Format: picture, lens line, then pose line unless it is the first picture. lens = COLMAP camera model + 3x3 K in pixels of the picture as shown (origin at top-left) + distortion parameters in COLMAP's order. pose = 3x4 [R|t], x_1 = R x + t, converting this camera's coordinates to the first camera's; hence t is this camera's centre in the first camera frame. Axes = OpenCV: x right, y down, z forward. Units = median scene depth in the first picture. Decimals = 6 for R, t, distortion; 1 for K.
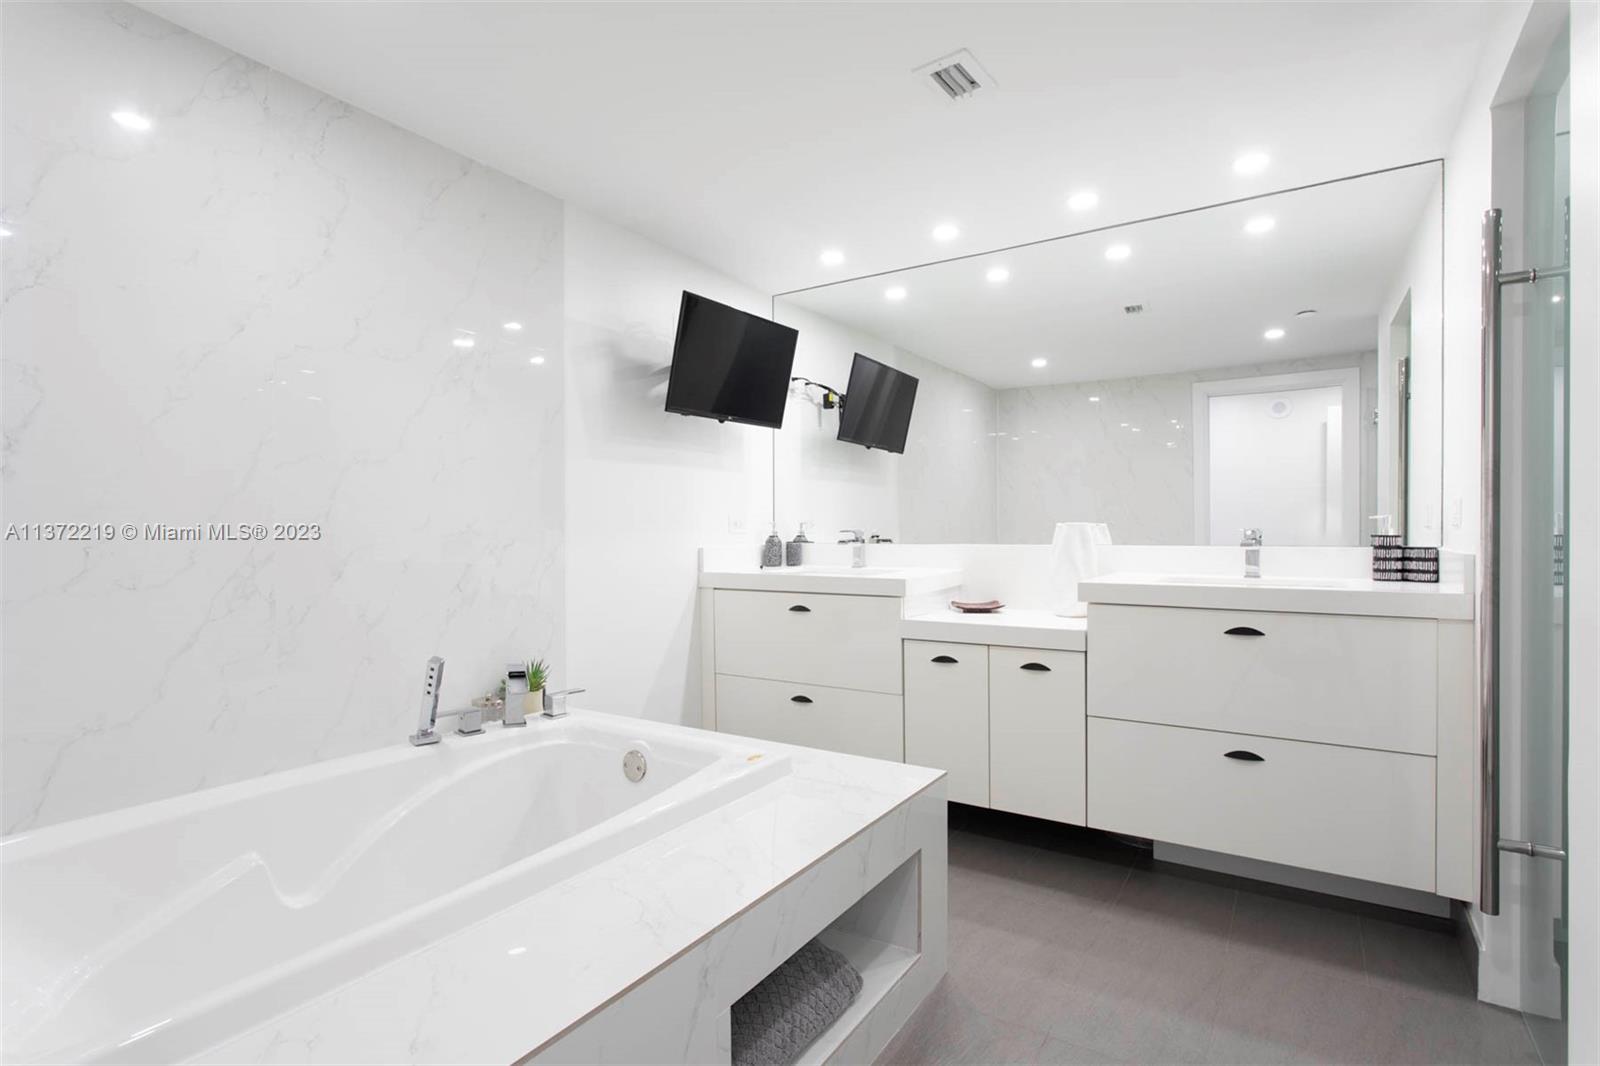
lens RADIAL K [[784.3, 0, 798.5], [0, 784.3, 538.9], [0, 0, 1]] dist [-0.011879, 0.011200]
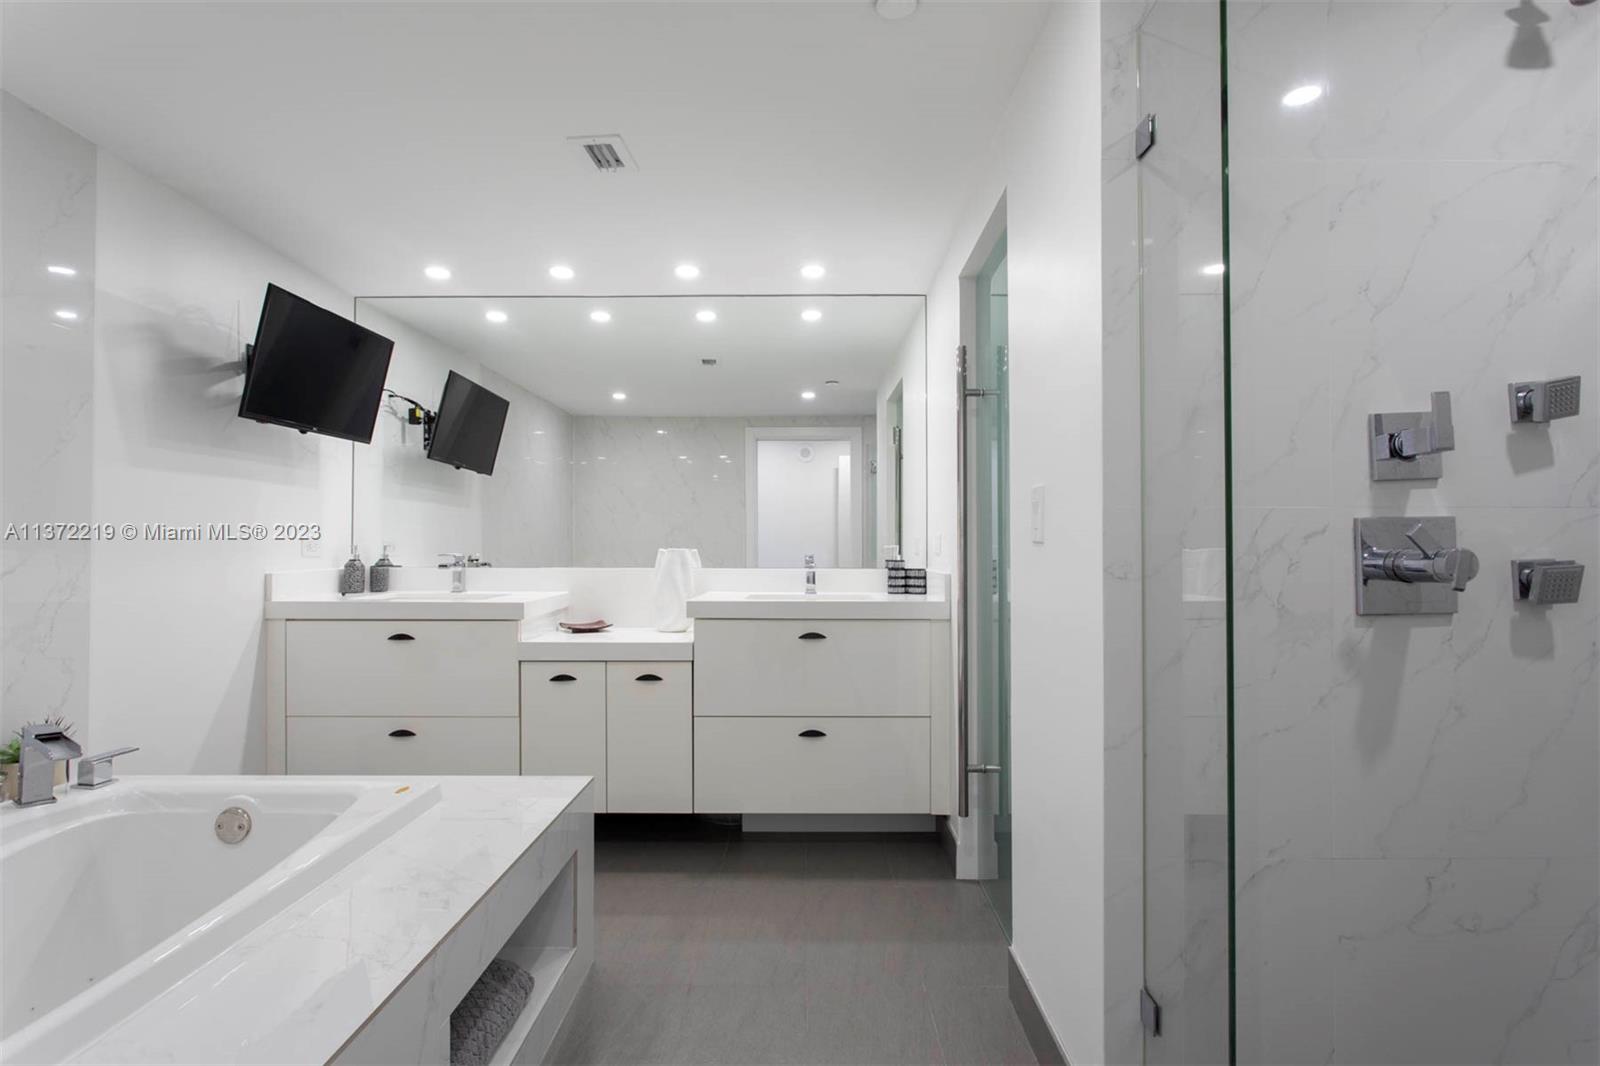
lens RADIAL K [[784.3, 0, 798.5], [0, 784.3, 538.9], [0, 0, 1]] dist [-0.011879, 0.011200]
pose [[0.846895, 0.014164, 0.531572, -0.110664], [0.000084, 0.999642, -0.026769, -0.004800], [-0.531761, 0.022715, 0.846590, -0.062855]]
